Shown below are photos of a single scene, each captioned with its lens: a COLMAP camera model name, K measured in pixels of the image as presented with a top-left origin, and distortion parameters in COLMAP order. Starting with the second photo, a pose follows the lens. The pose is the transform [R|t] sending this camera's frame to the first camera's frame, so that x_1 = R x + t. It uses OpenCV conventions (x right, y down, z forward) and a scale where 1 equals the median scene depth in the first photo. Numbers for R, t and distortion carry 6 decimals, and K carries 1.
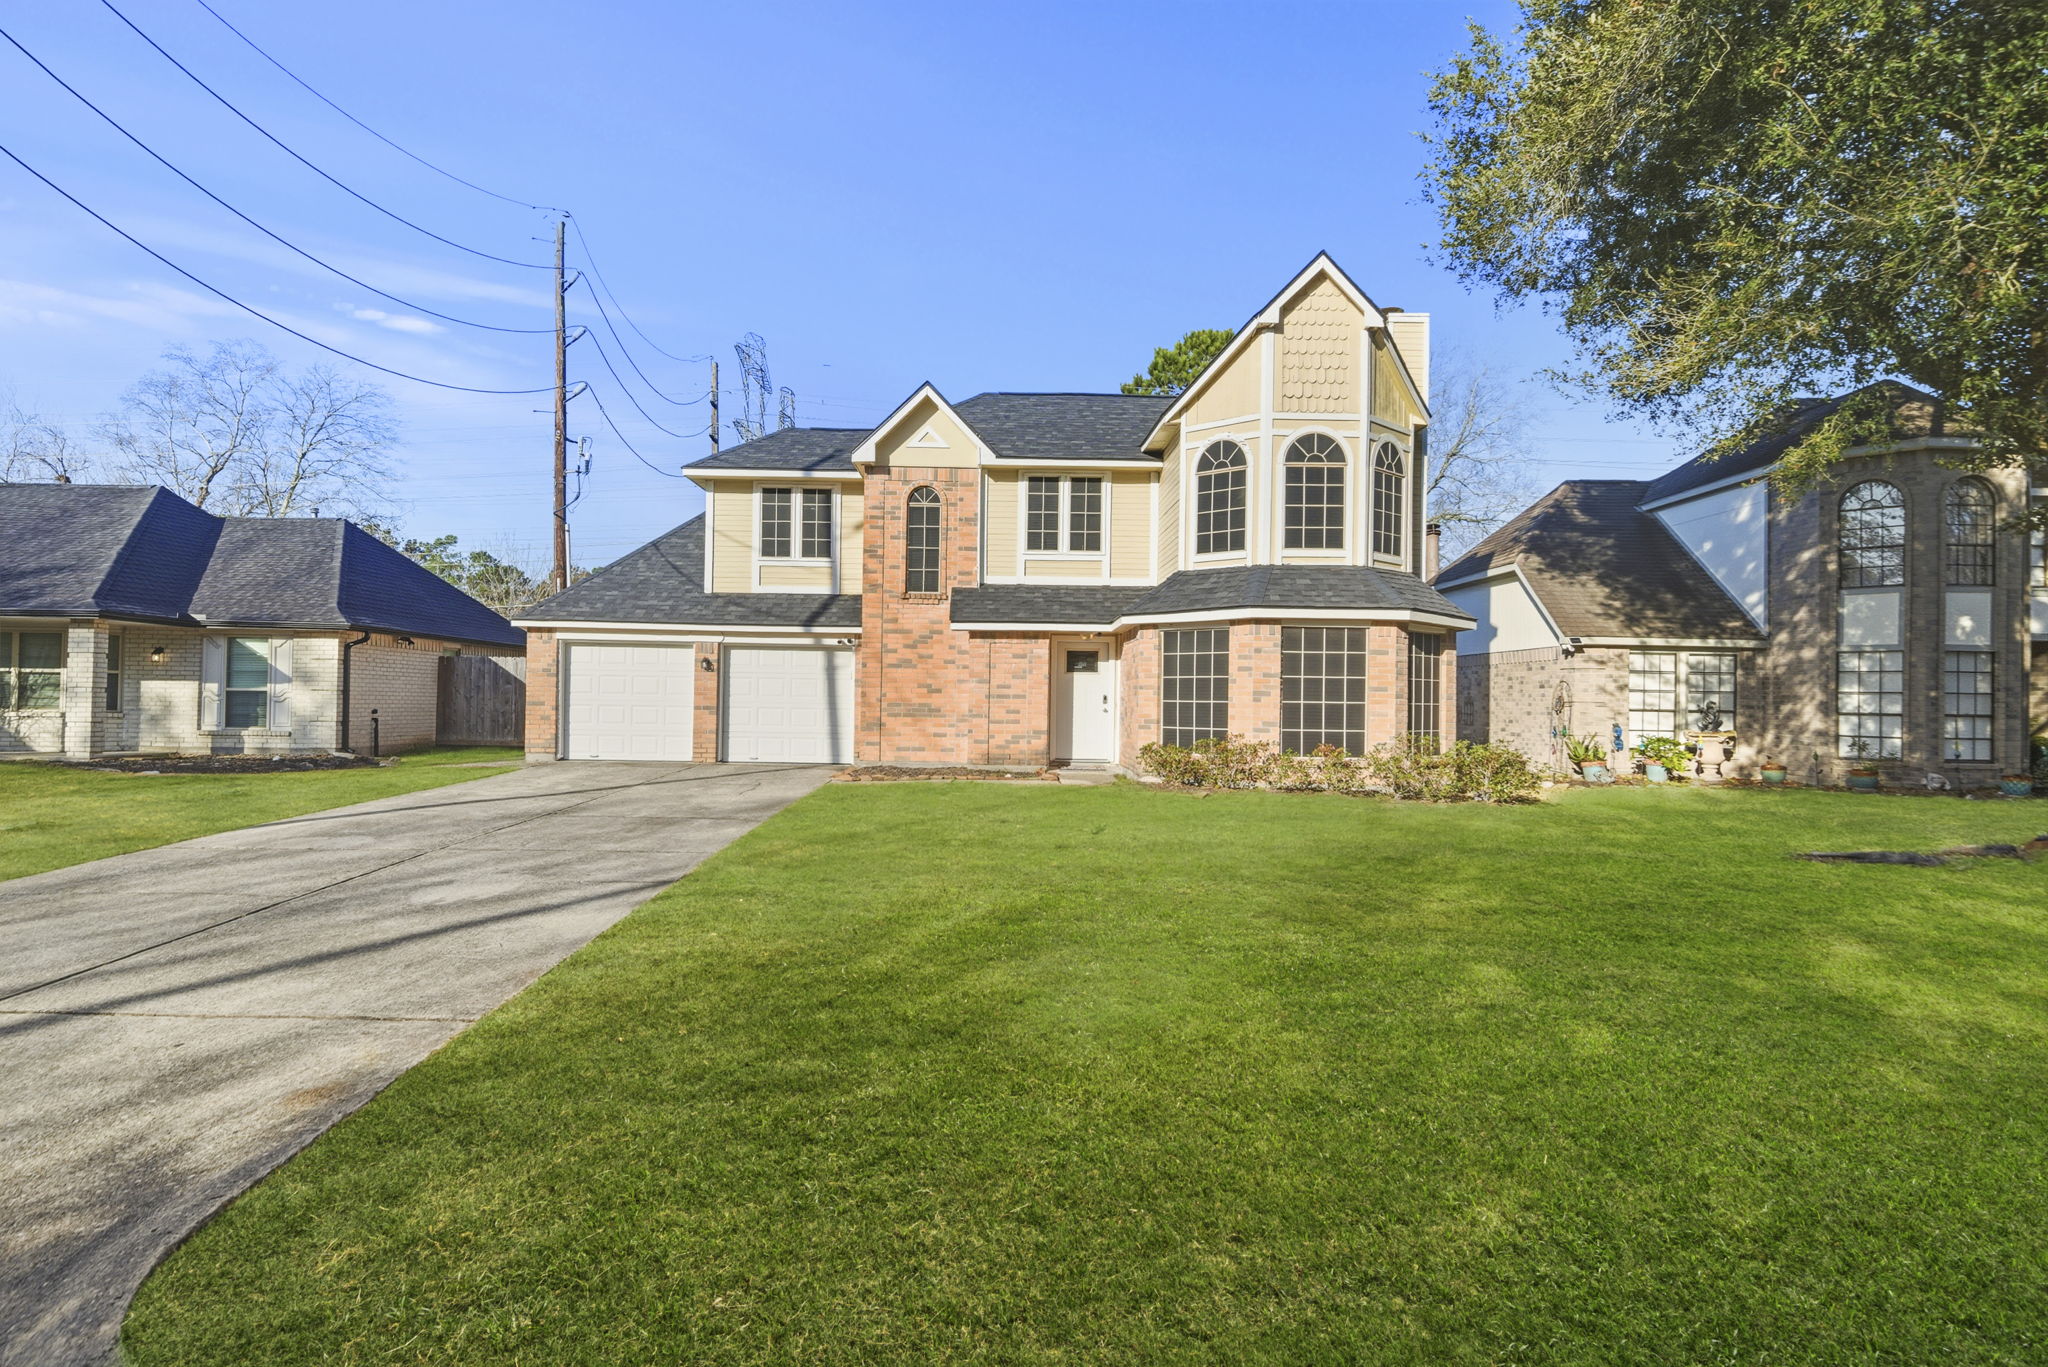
lens RADIAL K [[1120.8, 0, 1013.8], [0, 1120.8, 692.0], [0, 0, 1]] dist [0.001180, 0.000021]
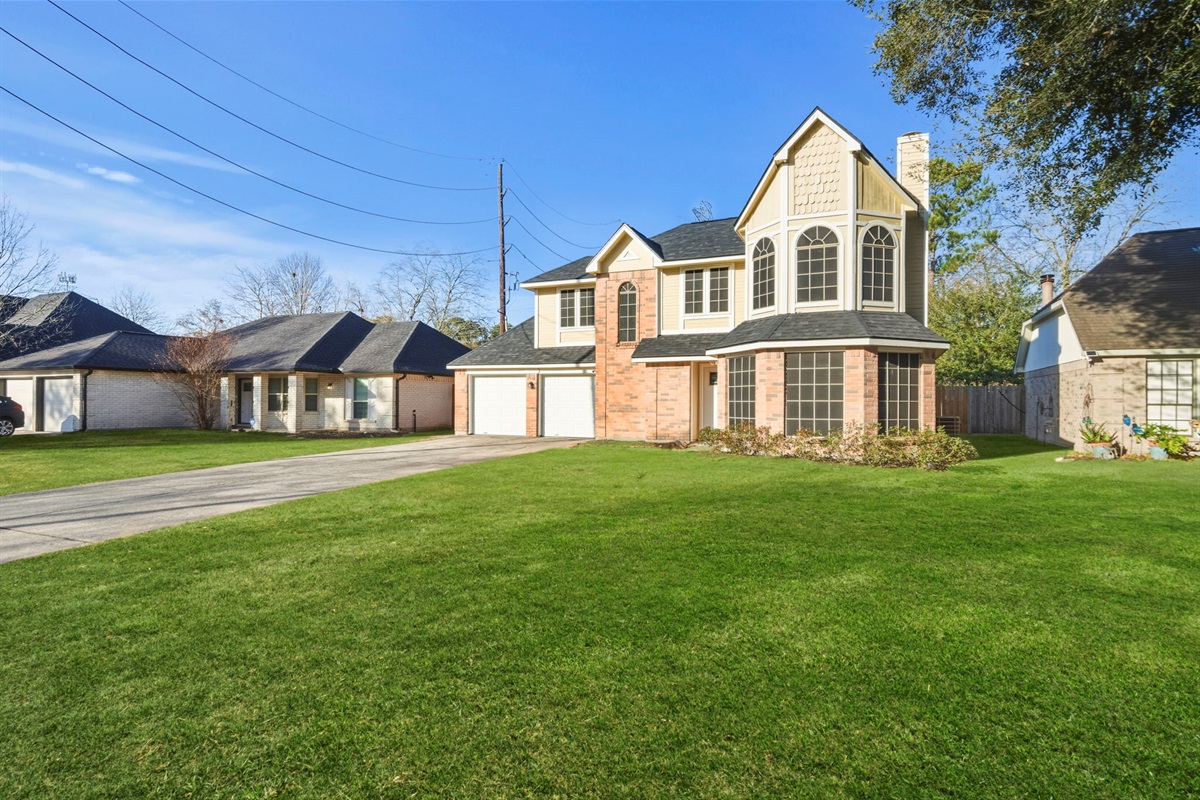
lens RADIAL K [[629.9, 0, 605.3], [0, 629.9, 397.9], [0, 0, 1]] dist [-0.003059, -0.001591]
pose [[0.913506, -0.013841, -0.406590, 0.288402], [0.012110, 0.999903, -0.006830, 0.005828], [0.406645, 0.001316, 0.913585, 0.076830]]
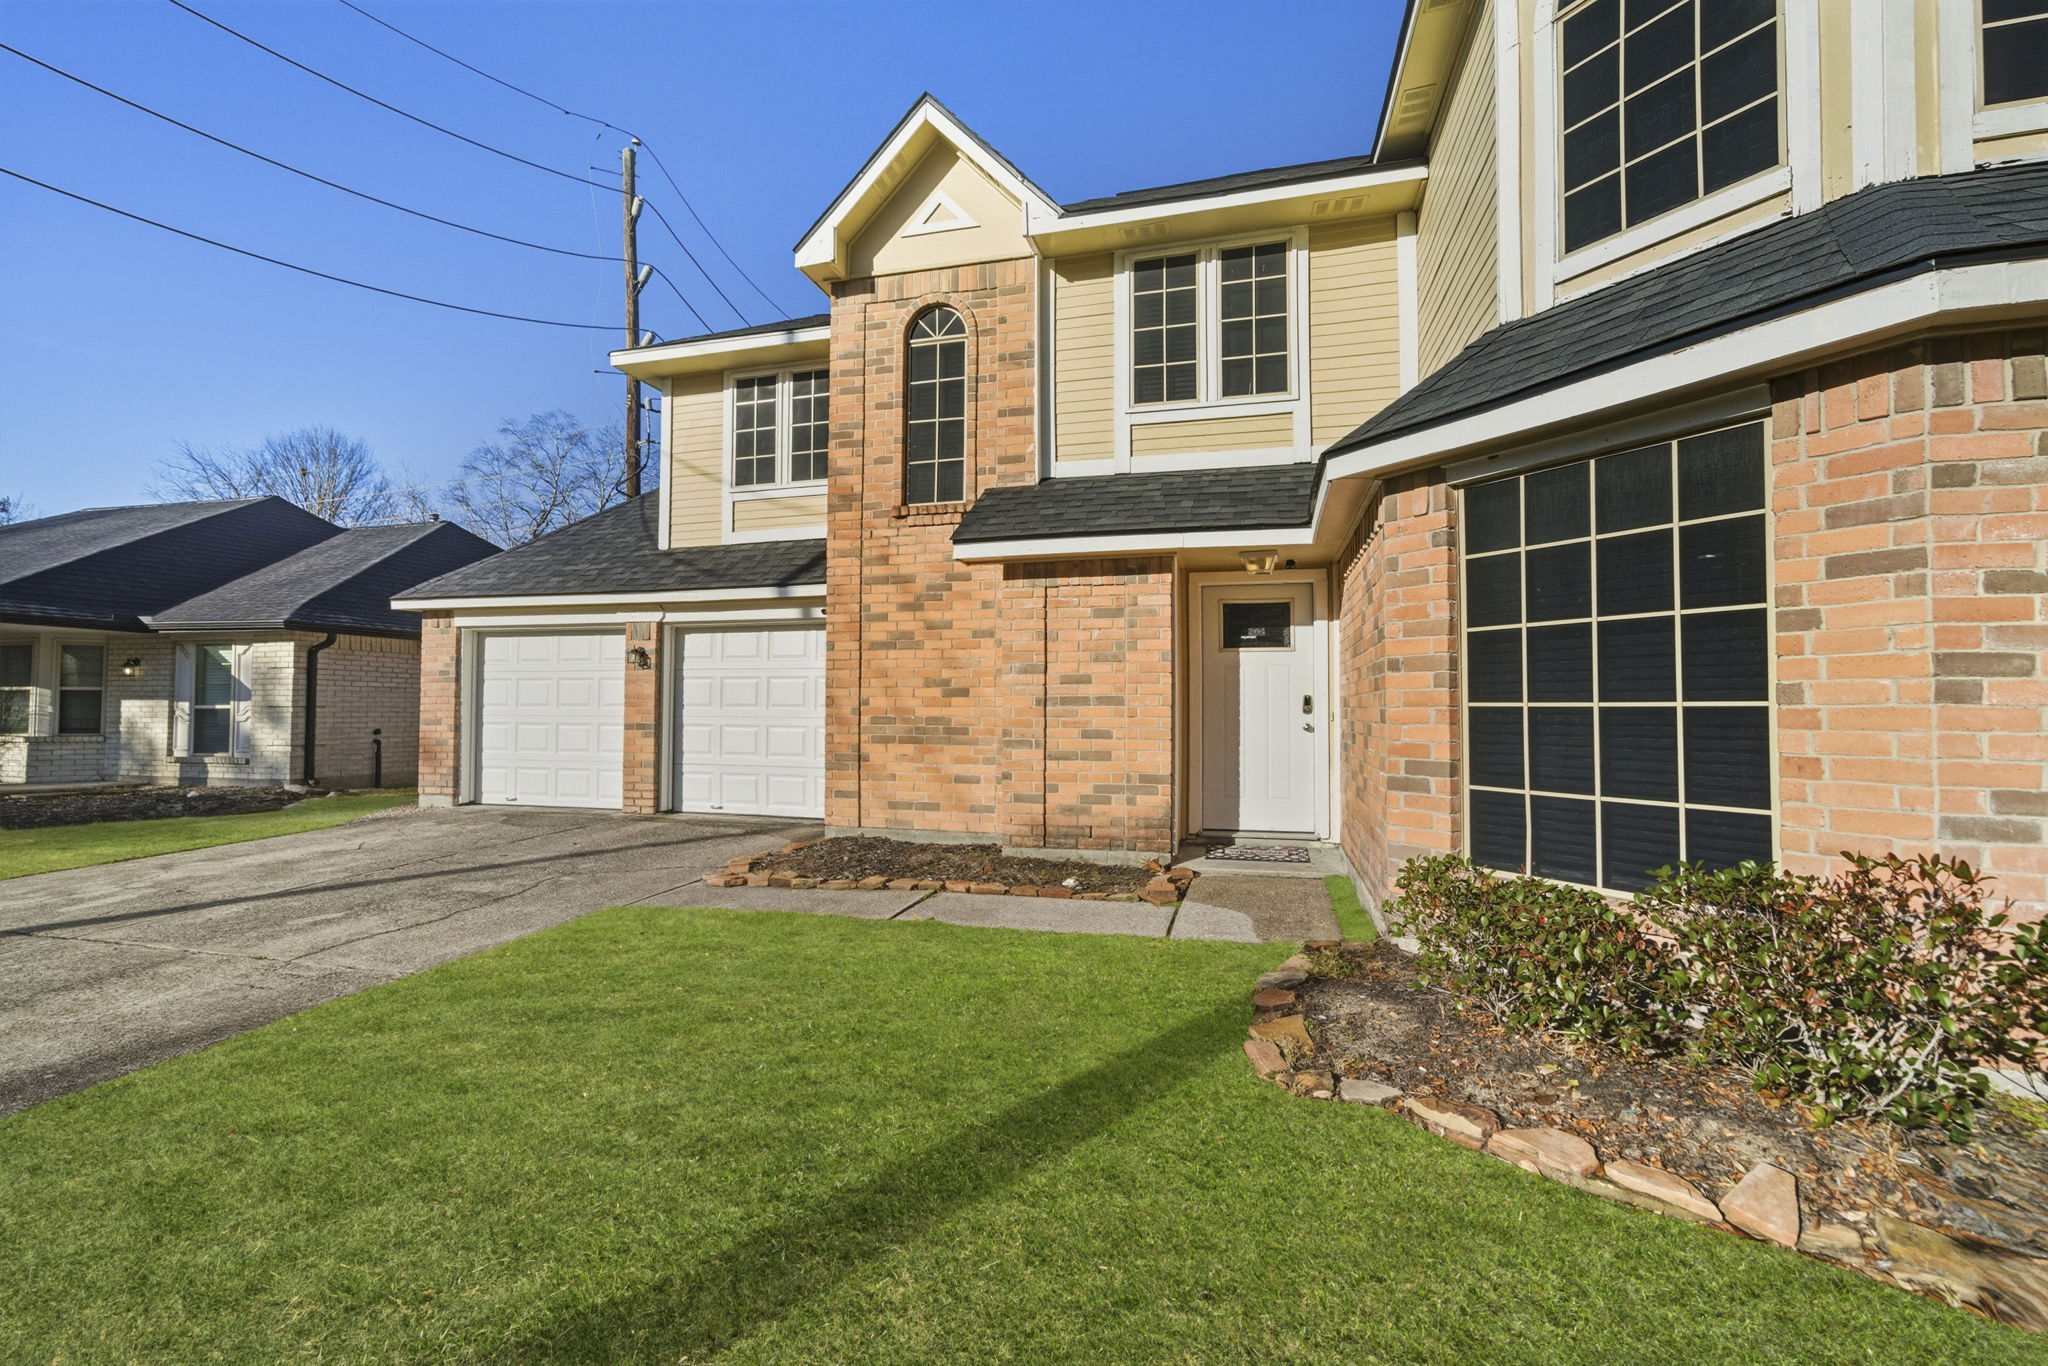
lens RADIAL K [[884.7, 0, 1013.1], [0, 884.7, 670.3], [0, 0, 1]] dist [-0.003095, 0.001857]
pose [[0.960250, -0.024570, -0.278059, 0.066491], [0.014091, 0.999115, -0.039624, 0.005291], [0.278787, 0.034130, 0.959746, 0.612045]]
